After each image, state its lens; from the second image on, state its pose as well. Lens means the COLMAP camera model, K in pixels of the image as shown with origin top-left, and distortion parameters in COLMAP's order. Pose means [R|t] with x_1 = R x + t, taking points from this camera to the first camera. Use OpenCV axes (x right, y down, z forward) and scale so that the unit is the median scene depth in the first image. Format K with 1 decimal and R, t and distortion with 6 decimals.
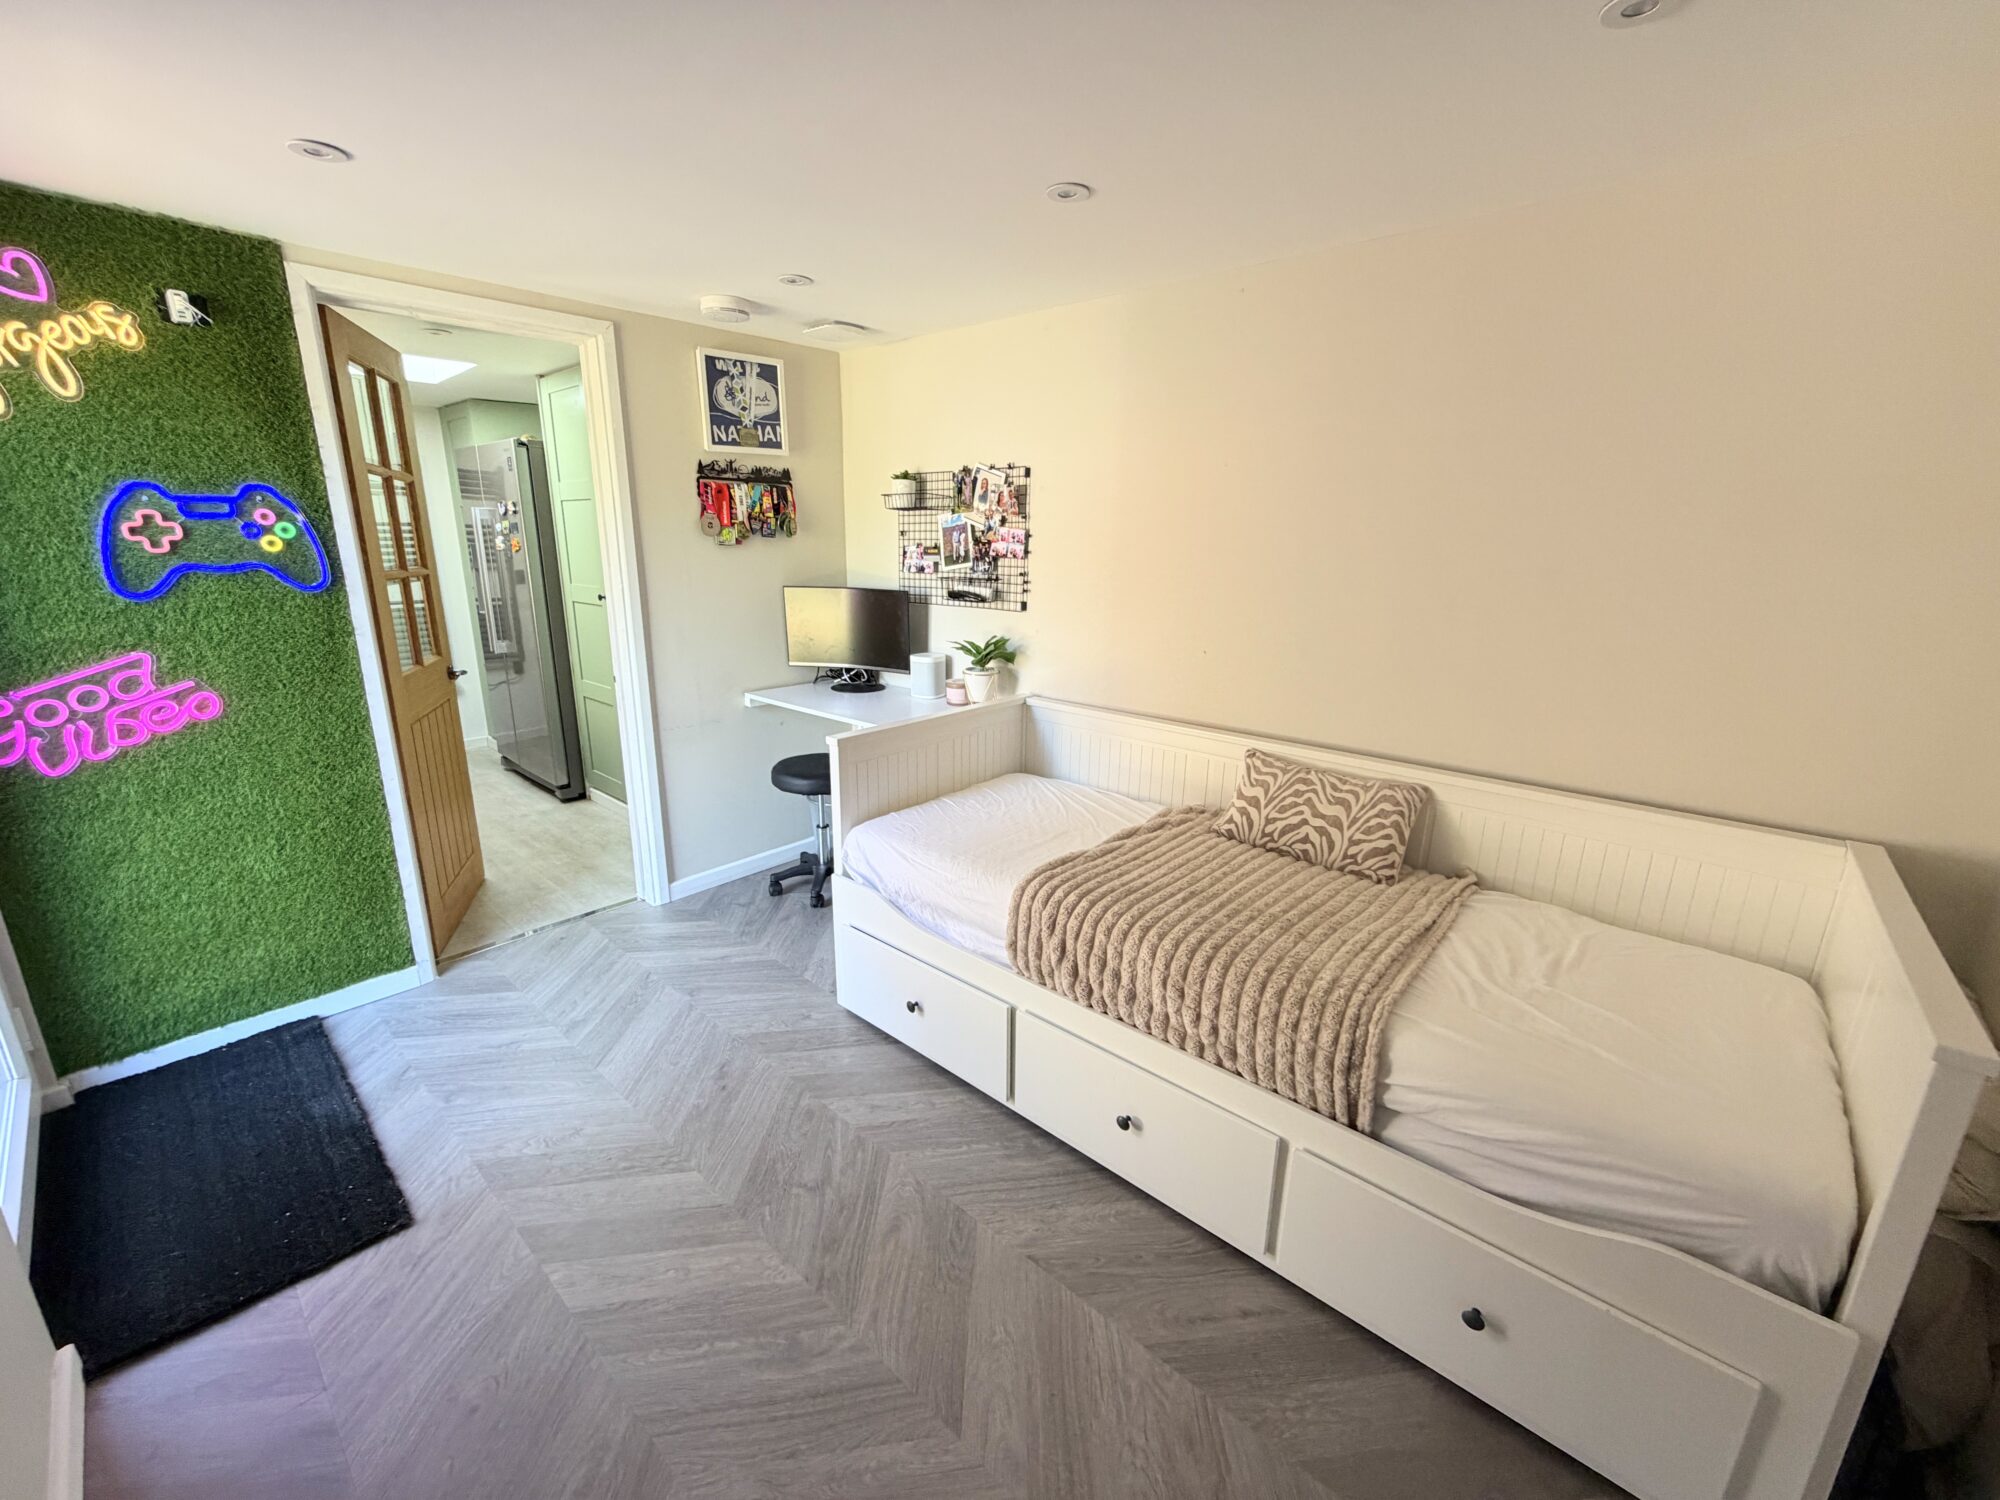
lens RADIAL K [[798.9, 0, 994.0], [0, 798.9, 750.4], [0, 0, 1]] dist [0.001007, -0.000248]
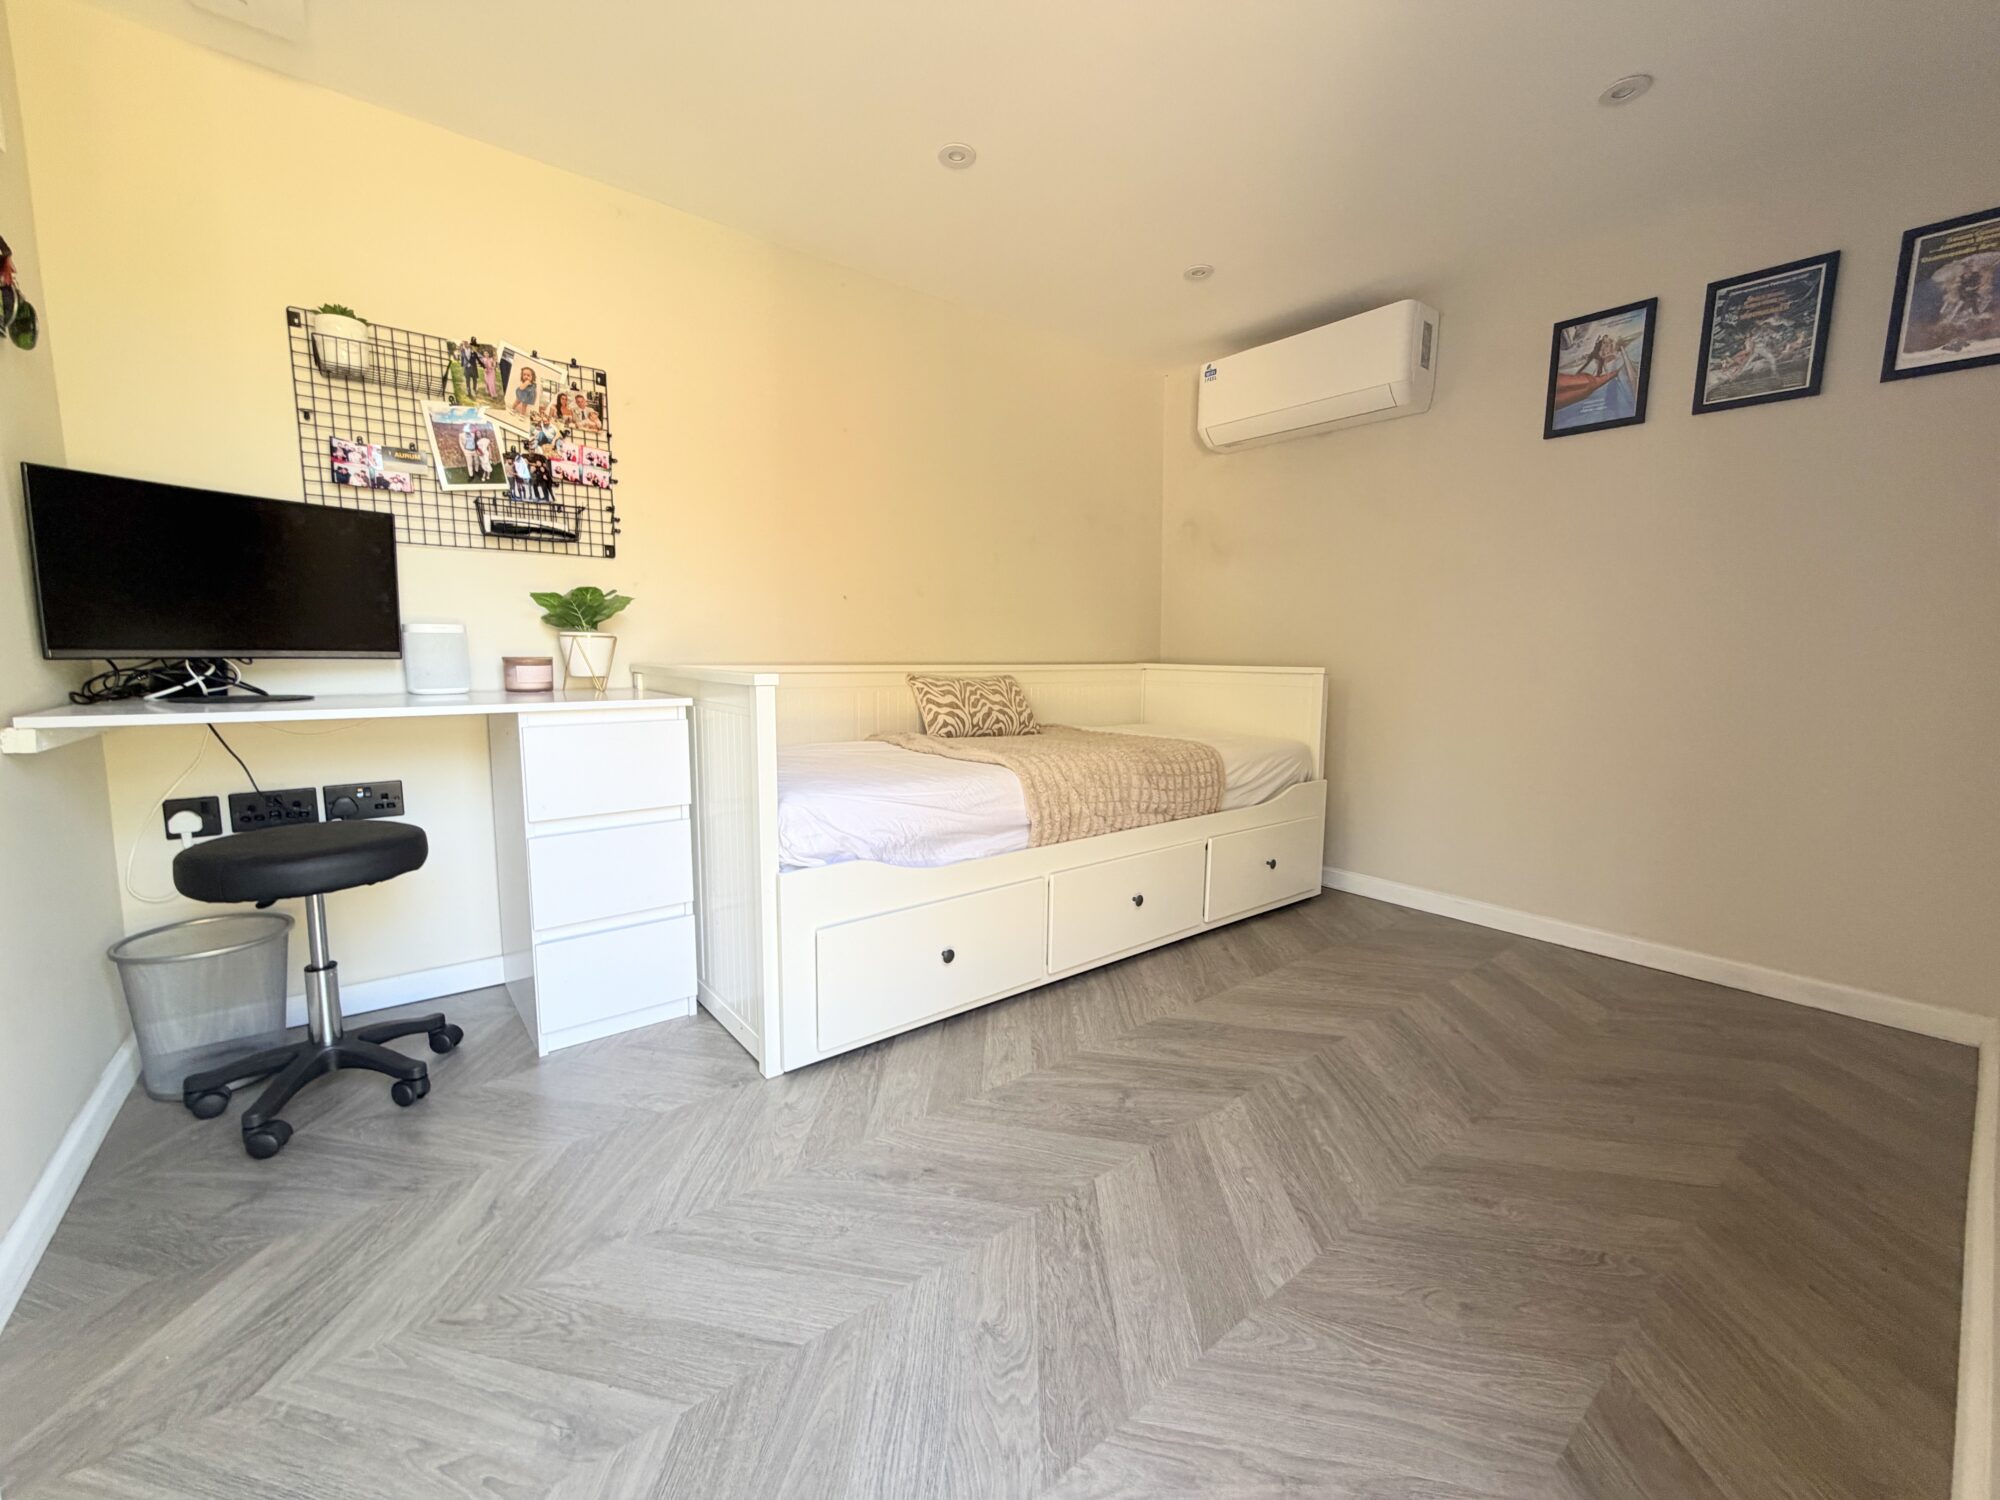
lens RADIAL K [[798.9, 0, 990.2], [0, 798.9, 748.3], [0, 0, 1]] dist [0.001007, -0.000248]
pose [[0.179680, -0.133179, 0.974668, -0.684109], [0.242599, 0.966191, 0.087298, 0.025763], [-0.953342, 0.220768, 0.205914, 0.539471]]
